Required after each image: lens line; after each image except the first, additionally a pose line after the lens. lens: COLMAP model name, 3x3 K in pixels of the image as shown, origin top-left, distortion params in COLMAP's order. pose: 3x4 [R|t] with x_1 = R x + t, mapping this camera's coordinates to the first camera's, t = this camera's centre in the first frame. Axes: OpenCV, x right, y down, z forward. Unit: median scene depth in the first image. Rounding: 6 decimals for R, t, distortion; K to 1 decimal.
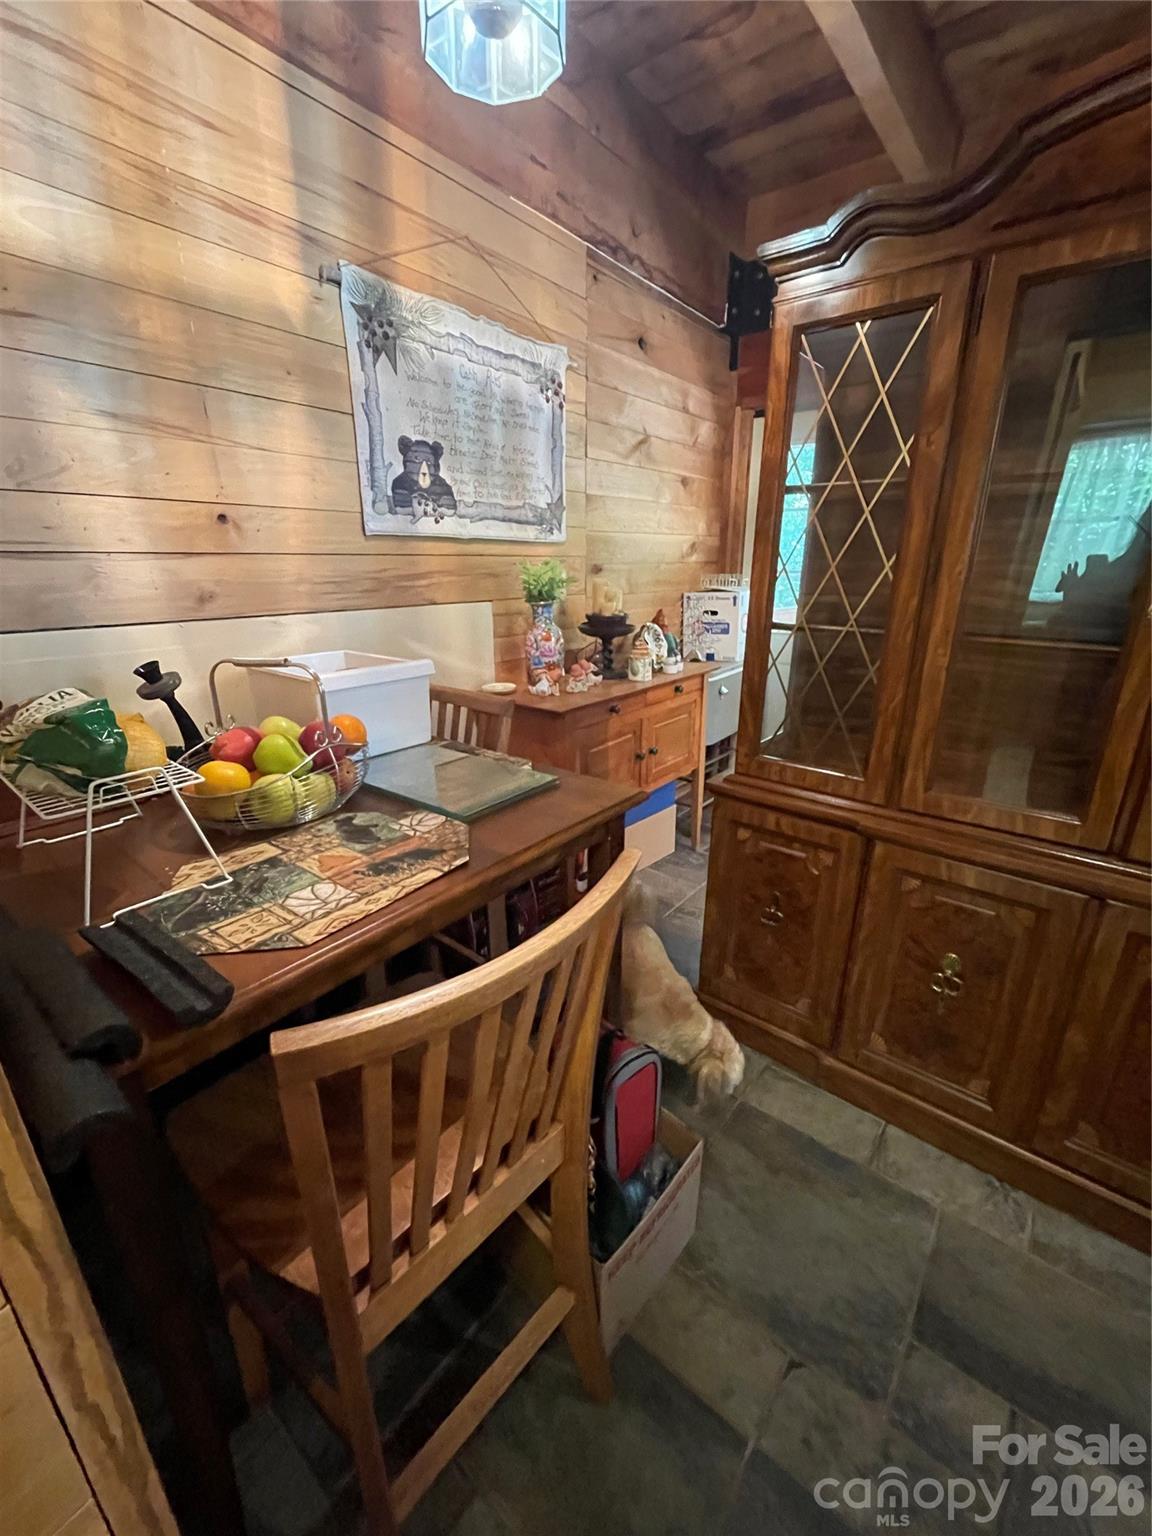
lens RADIAL K [[625.1, 0, 577.7], [0, 625.1, 766.0], [0, 0, 1]] dist [-0.005310, 0.000437]
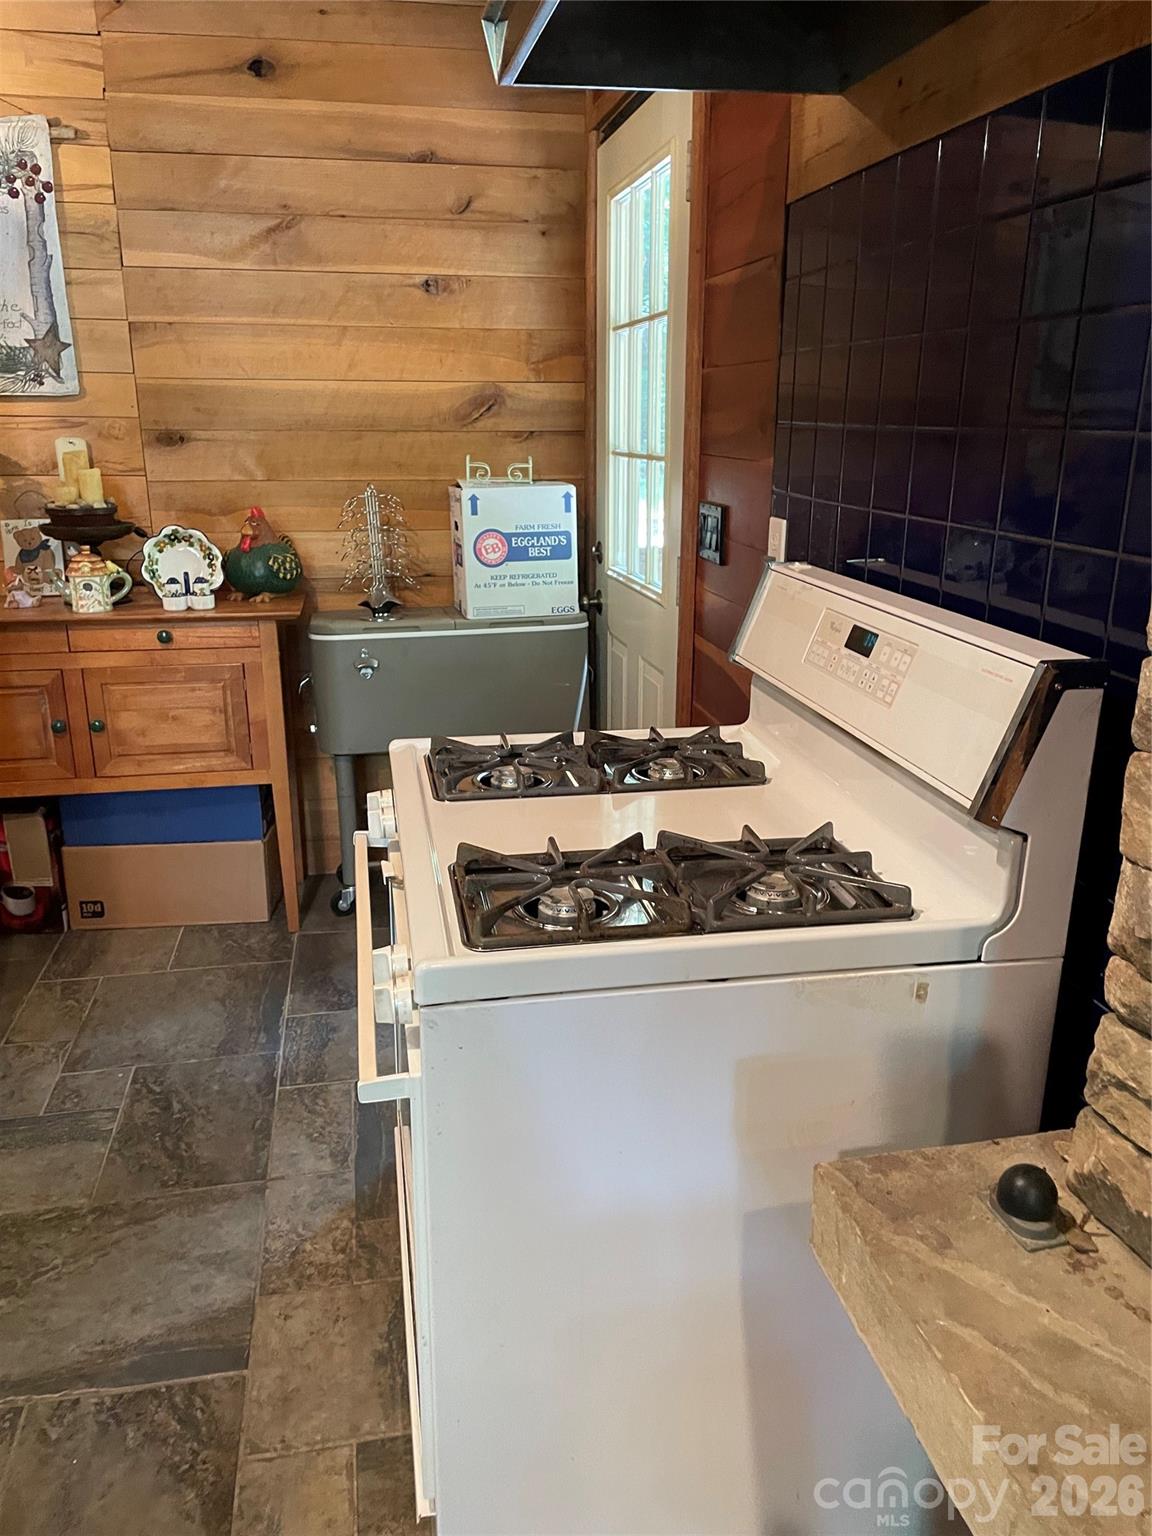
lens RADIAL K [[1169.7, 0, 573.9], [0, 1169.7, 770.8], [0, 0, 1]] dist [-0.002762, -0.008042]
pose [[0.753801, 0.199172, -0.626190, 1.278501], [-0.218496, 0.974705, 0.047001, -0.147375], [0.619712, 0.101391, 0.778252, 0.413089]]
